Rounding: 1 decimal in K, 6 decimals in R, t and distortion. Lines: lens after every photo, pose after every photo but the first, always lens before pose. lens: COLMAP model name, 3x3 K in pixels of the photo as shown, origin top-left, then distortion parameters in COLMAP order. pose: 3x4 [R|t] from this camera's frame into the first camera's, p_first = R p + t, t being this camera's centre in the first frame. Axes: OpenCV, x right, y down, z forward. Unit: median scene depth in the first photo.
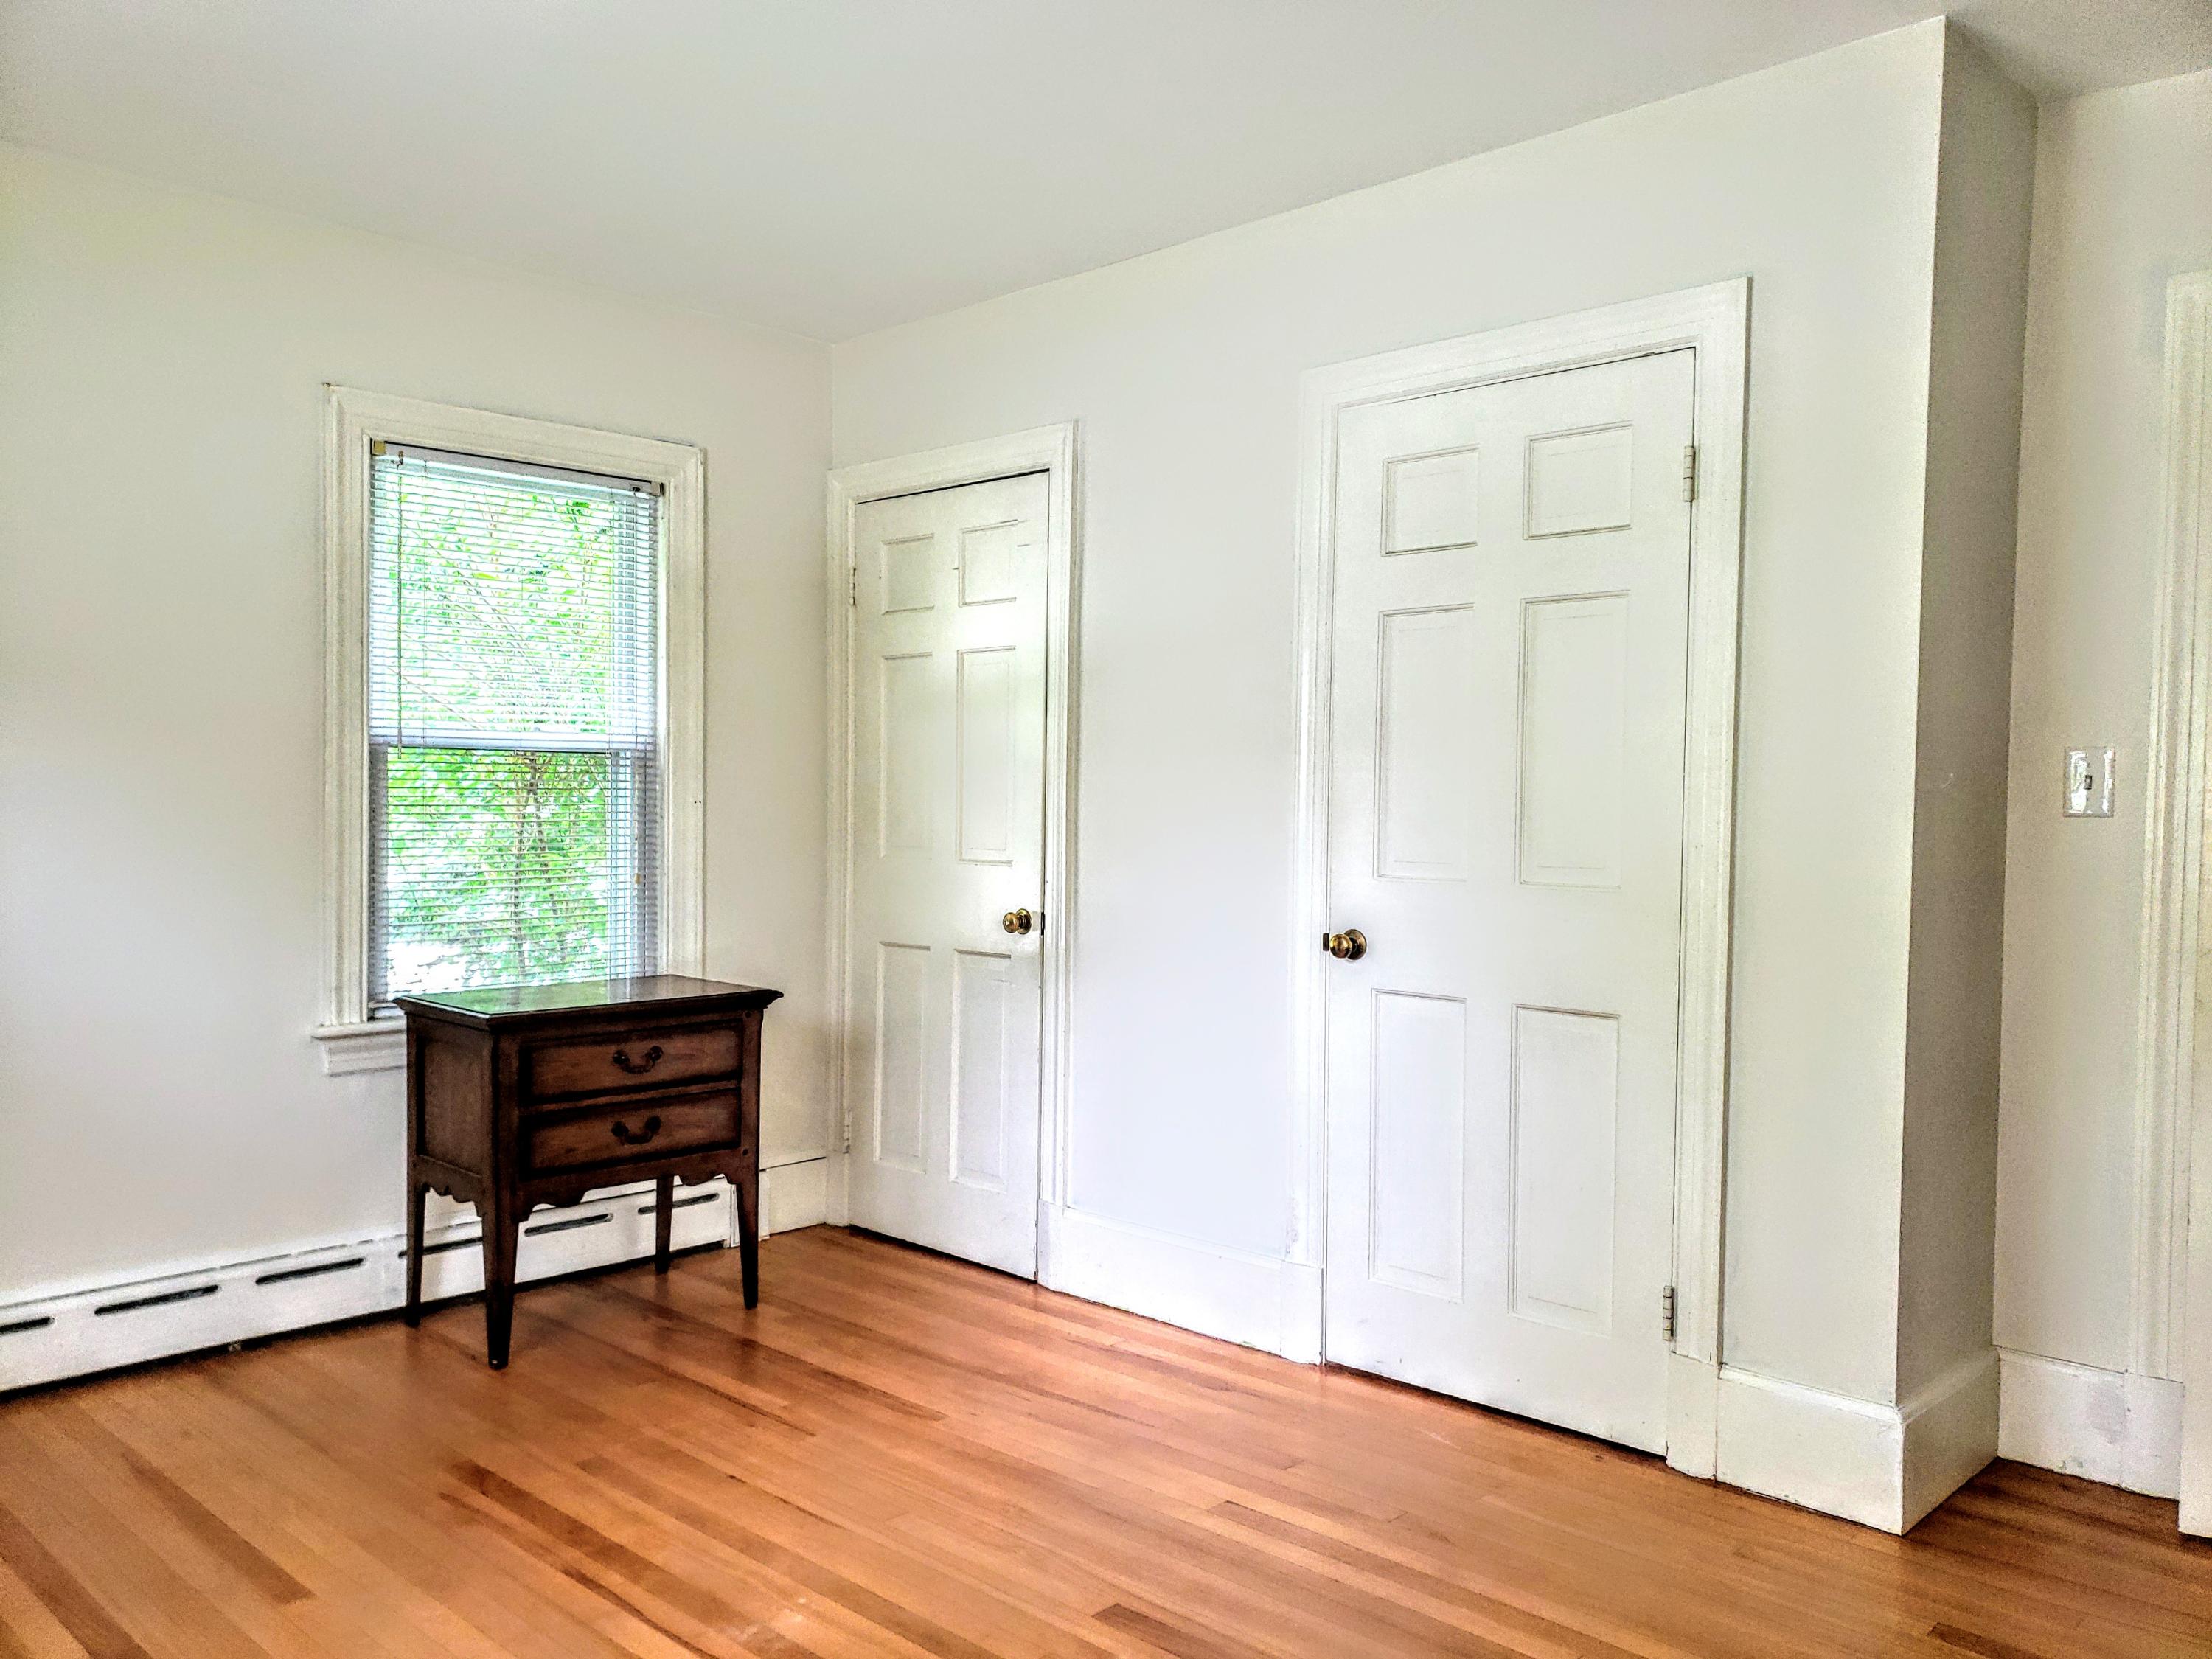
lens RADIAL K [[1732.1, 0, 1103.3], [0, 1732.1, 834.0], [0, 0, 1]] dist [0.069150, -0.076611]
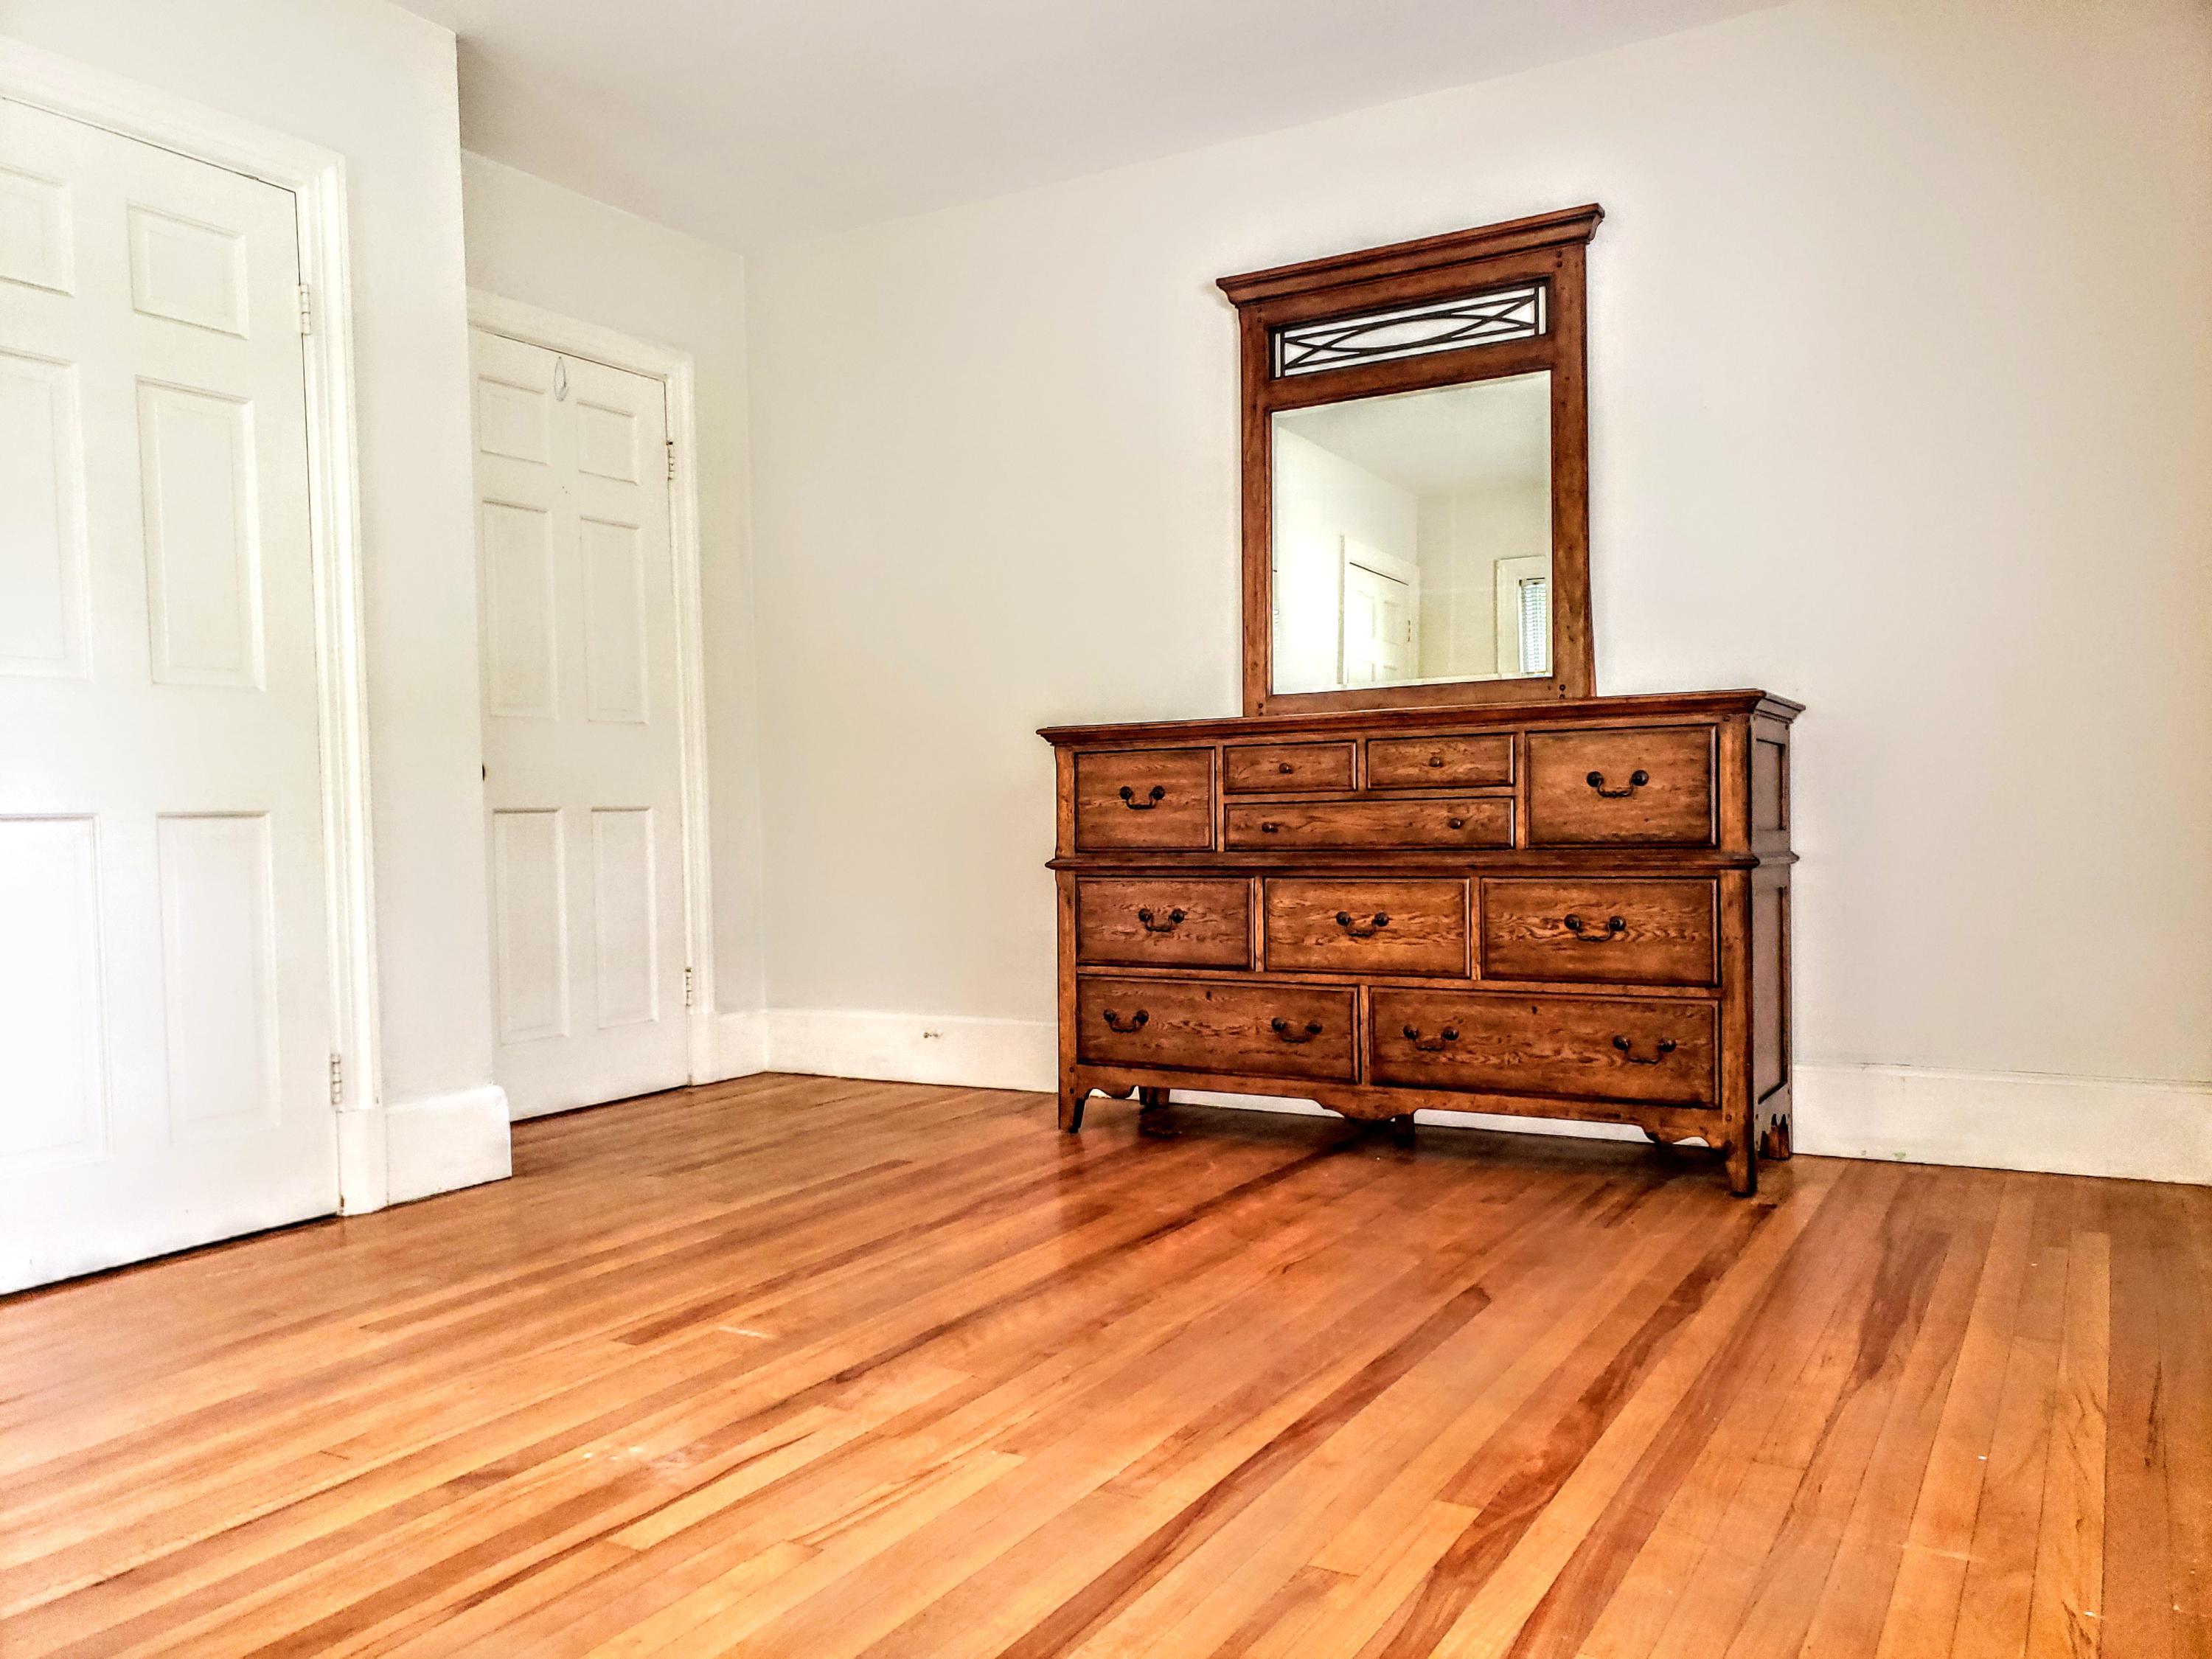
lens RADIAL K [[1732.1, 0, 1102.9], [0, 1732.1, 833.0], [0, 0, 1]] dist [0.069150, -0.076611]
pose [[-0.238497, -0.021832, 0.970898, -0.951932], [0.044988, 0.998426, 0.033502, 0.118682], [-0.970101, 0.051669, -0.237140, 0.878270]]
